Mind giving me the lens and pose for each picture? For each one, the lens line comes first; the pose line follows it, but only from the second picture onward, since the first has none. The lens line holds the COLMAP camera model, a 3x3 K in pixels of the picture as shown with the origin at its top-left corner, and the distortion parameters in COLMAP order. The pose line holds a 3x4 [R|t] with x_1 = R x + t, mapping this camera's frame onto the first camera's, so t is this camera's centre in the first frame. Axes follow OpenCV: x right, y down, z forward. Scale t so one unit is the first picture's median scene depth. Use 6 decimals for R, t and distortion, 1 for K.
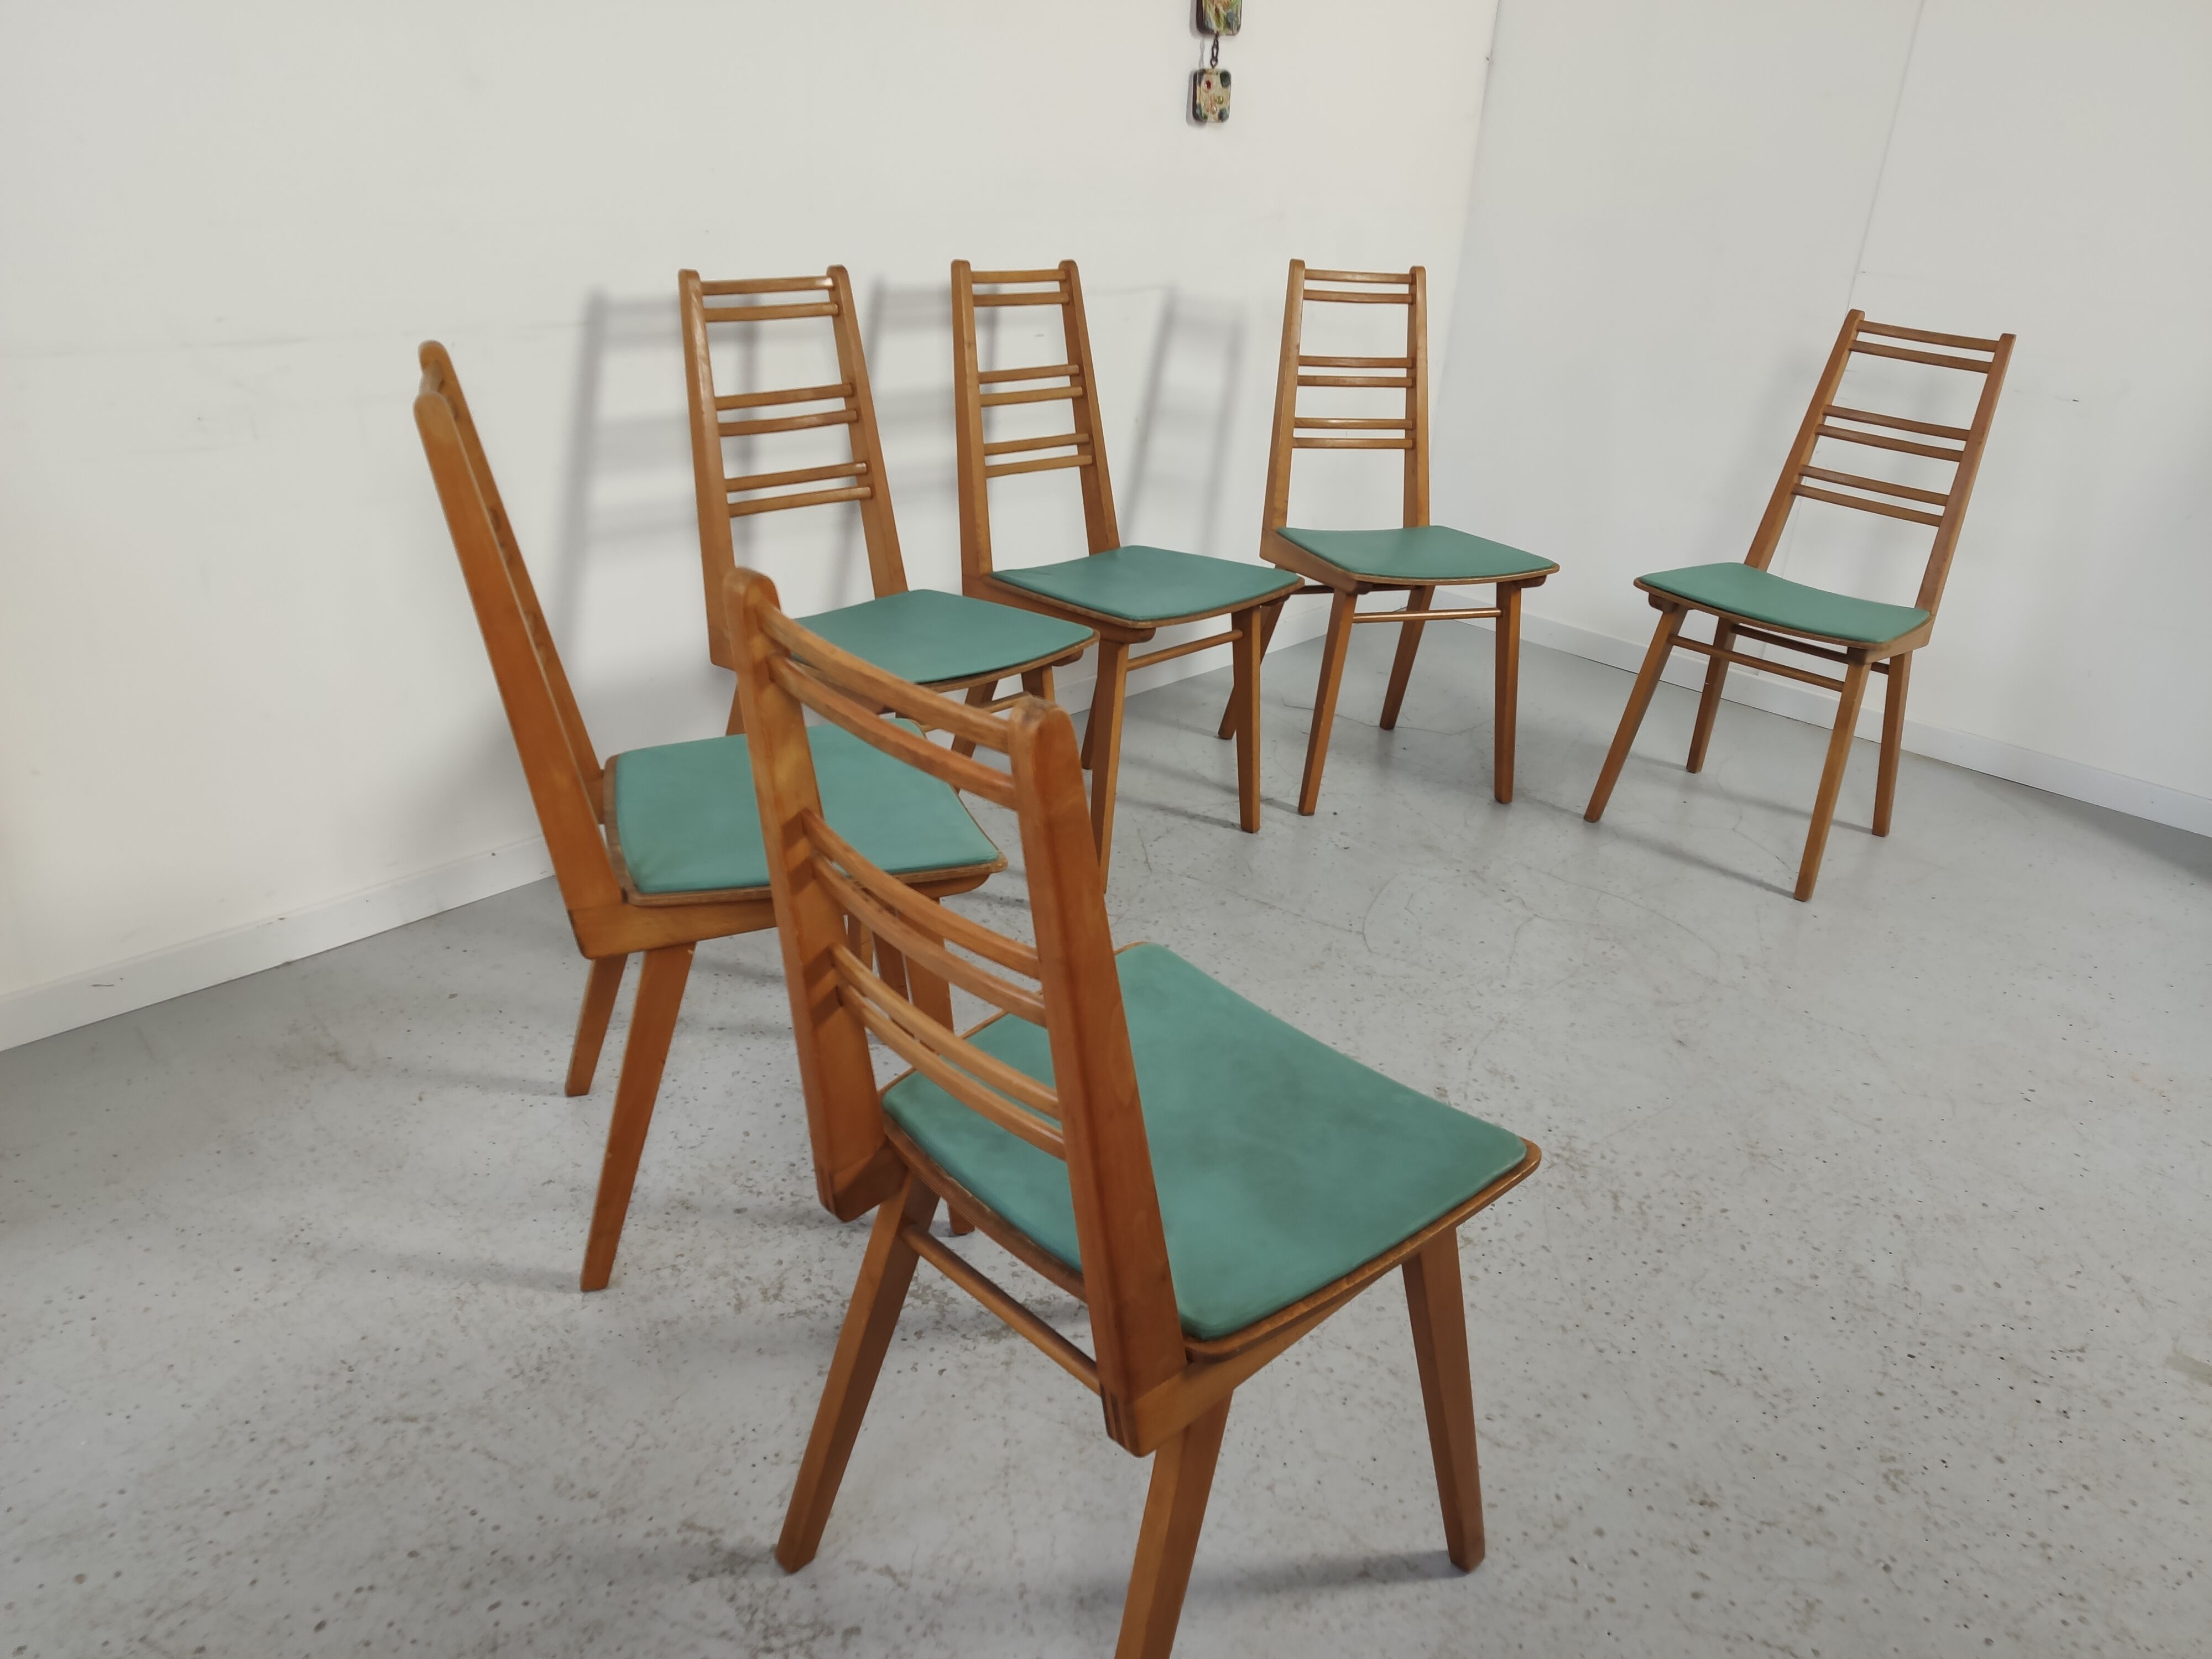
lens RADIAL K [[1690.3, 0, 1092.6], [0, 1690.3, 851.2], [0, 0, 1]] dist [0.006166, -0.012990]
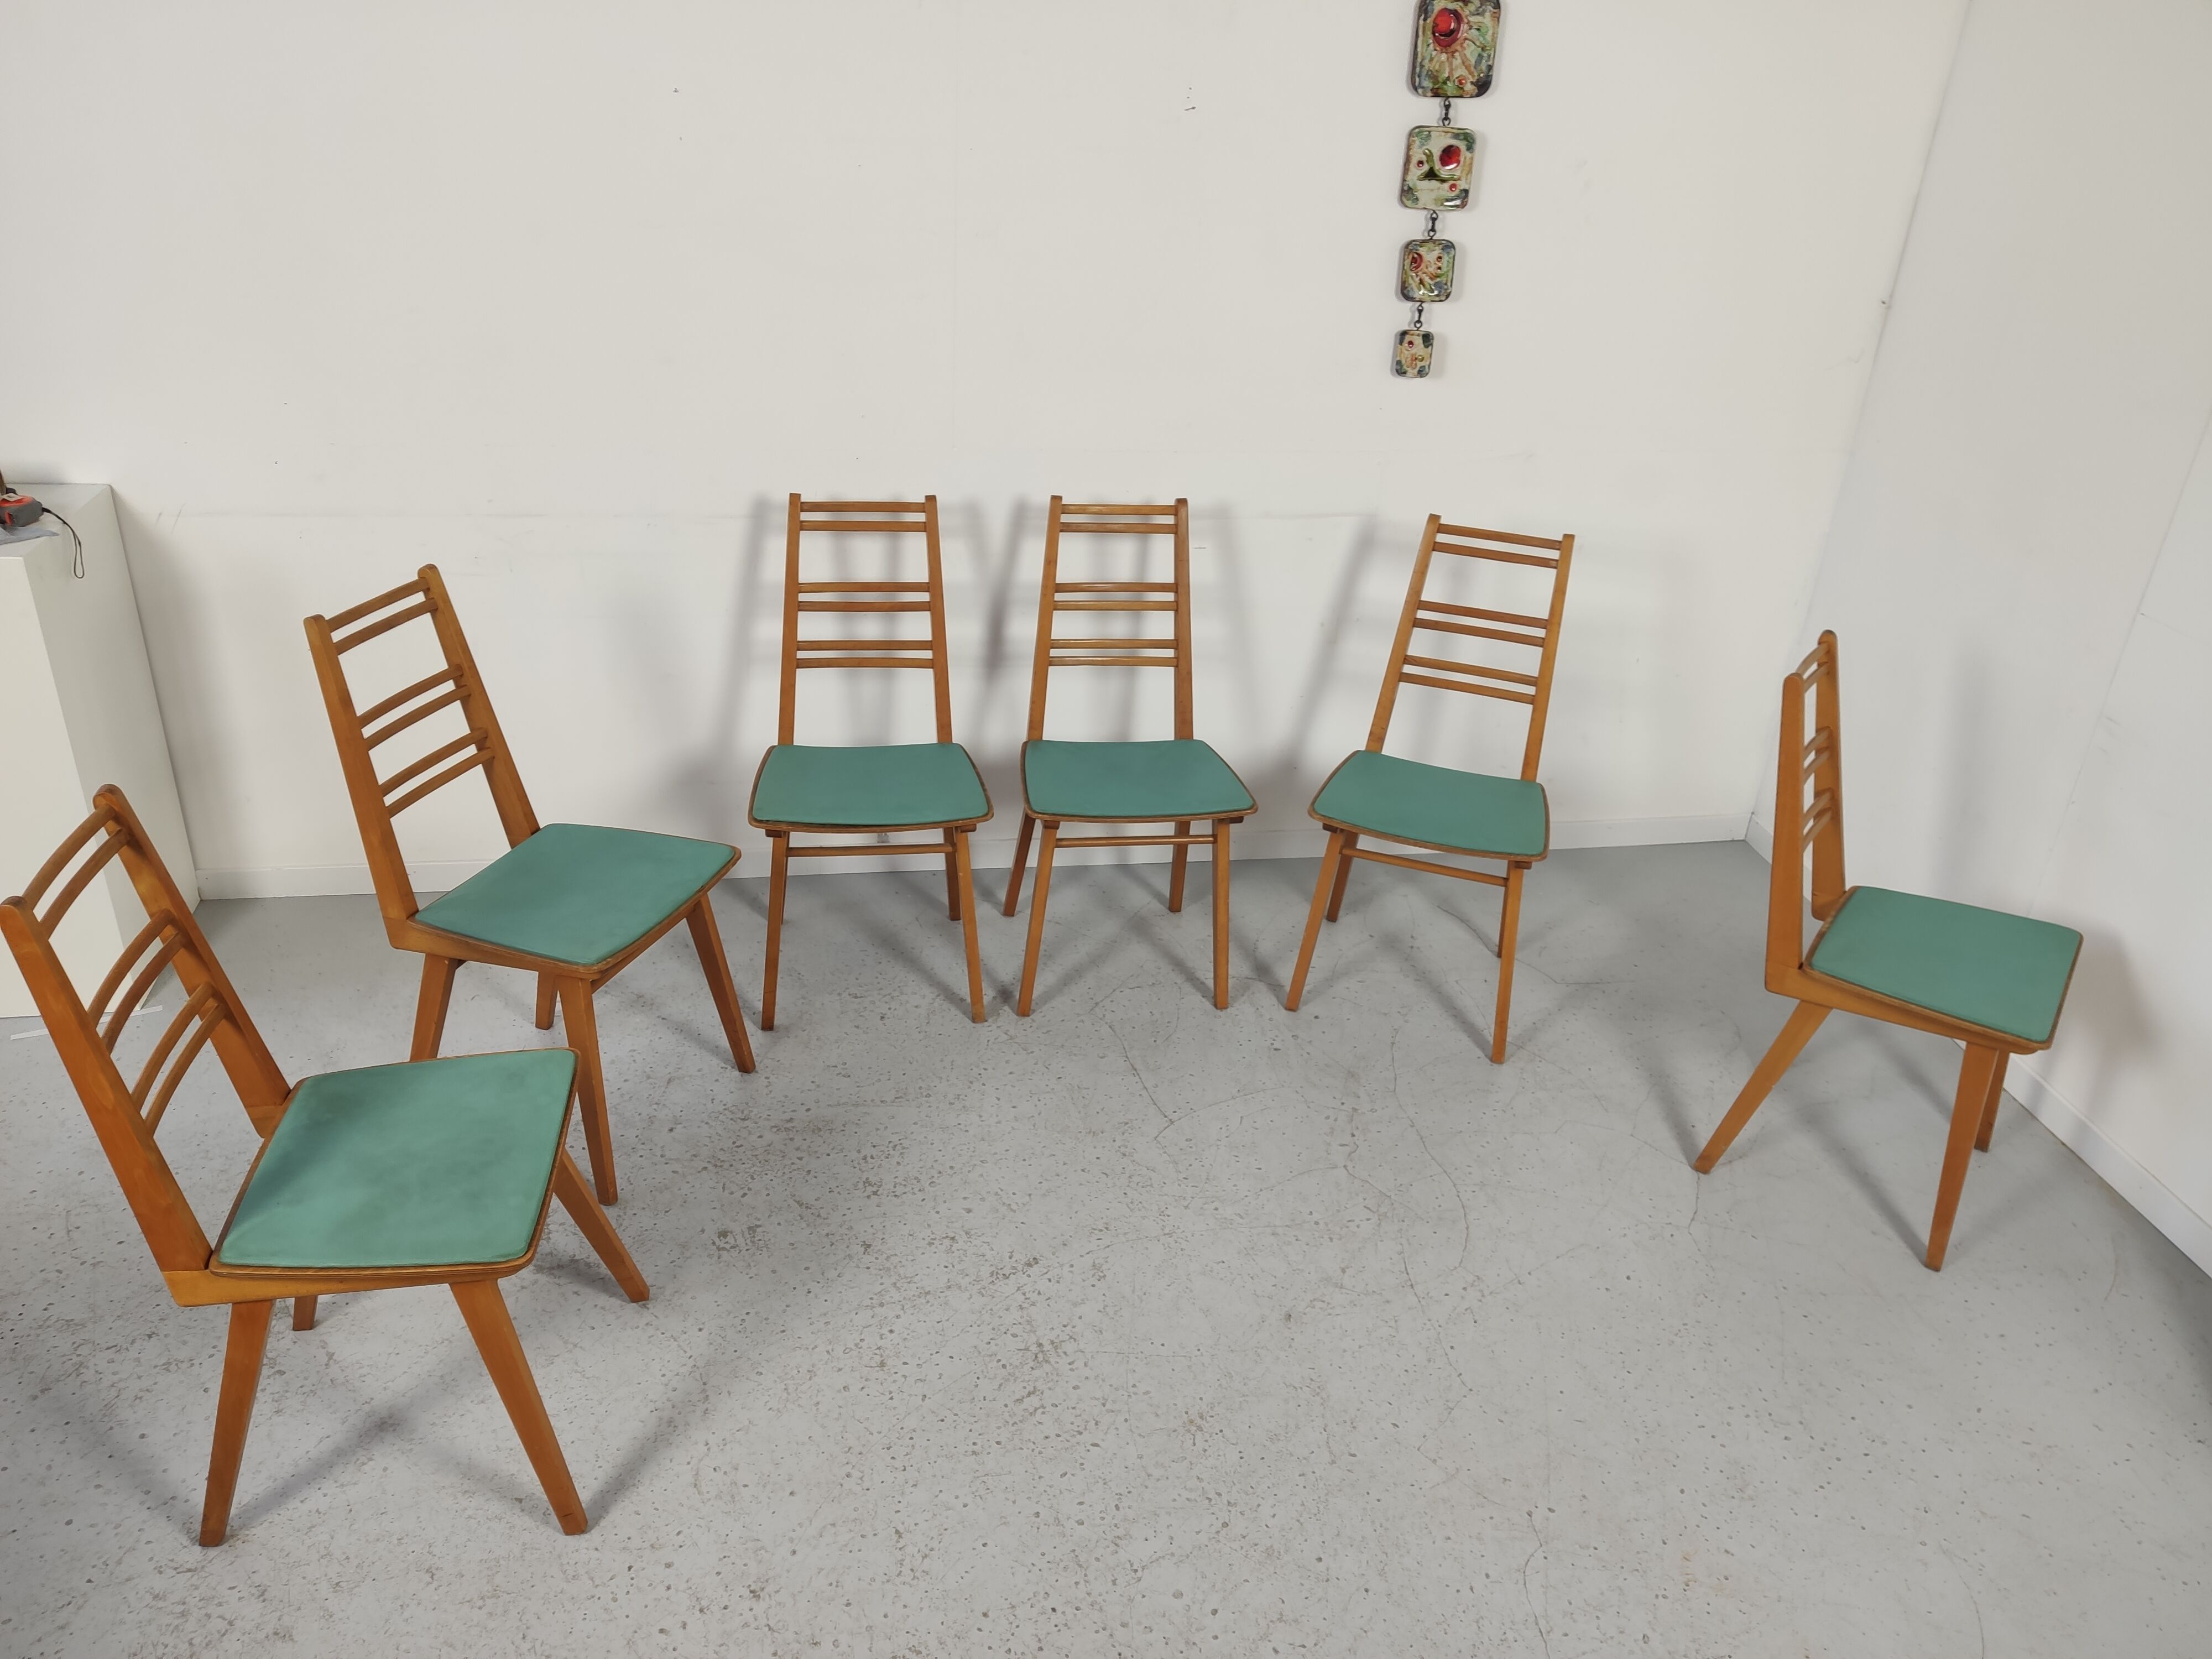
lens RADIAL K [[1690.3, 0, 1096.9], [0, 1690.3, 841.5], [0, 0, 1]] dist [0.006166, -0.012990]
pose [[0.783284, 0.265733, -0.562008, 0.629932], [-0.256553, 0.961638, 0.097126, -0.205617], [0.566257, 0.068107, 0.821410, 0.011548]]
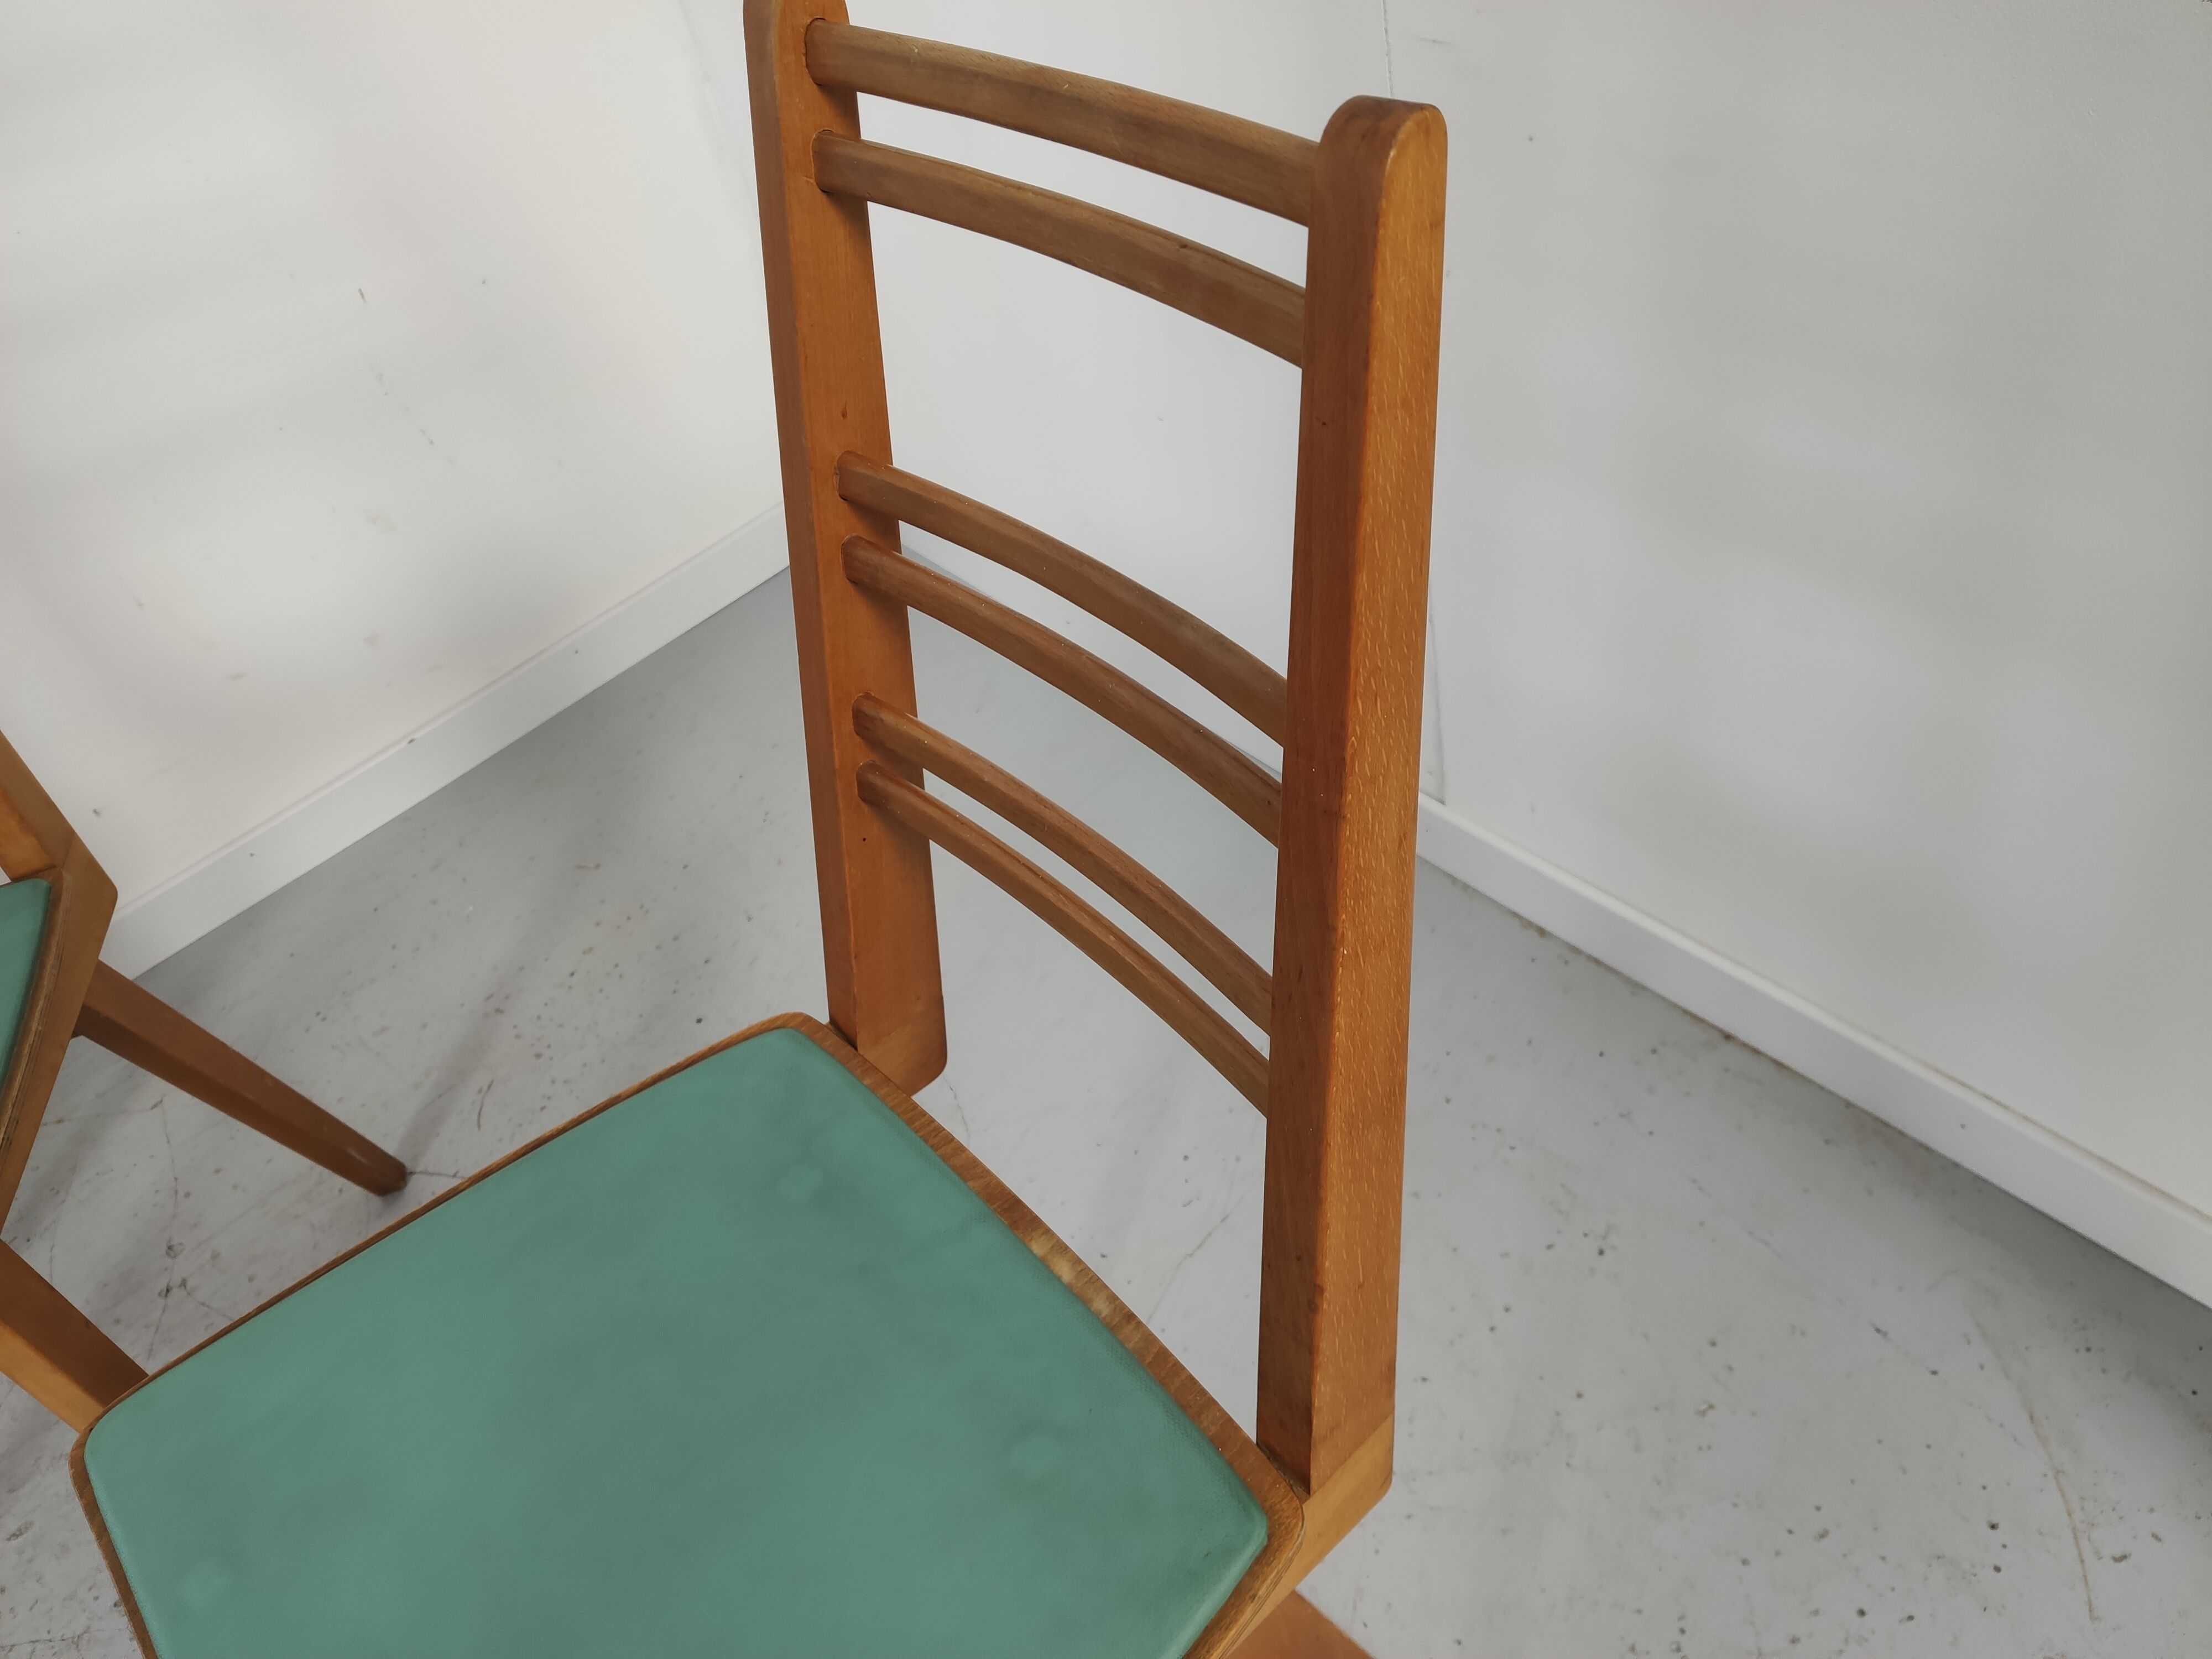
lens RADIAL K [[1690.3, 0, 1098.6], [0, 1690.3, 857.6], [0, 0, 1]] dist [0.006166, -0.012990]
pose [[0.953814, -0.095754, -0.284728, 0.534030], [0.191503, 0.924083, 0.330751, -0.287539], [0.231441, -0.370001, 0.899741, 0.823227]]
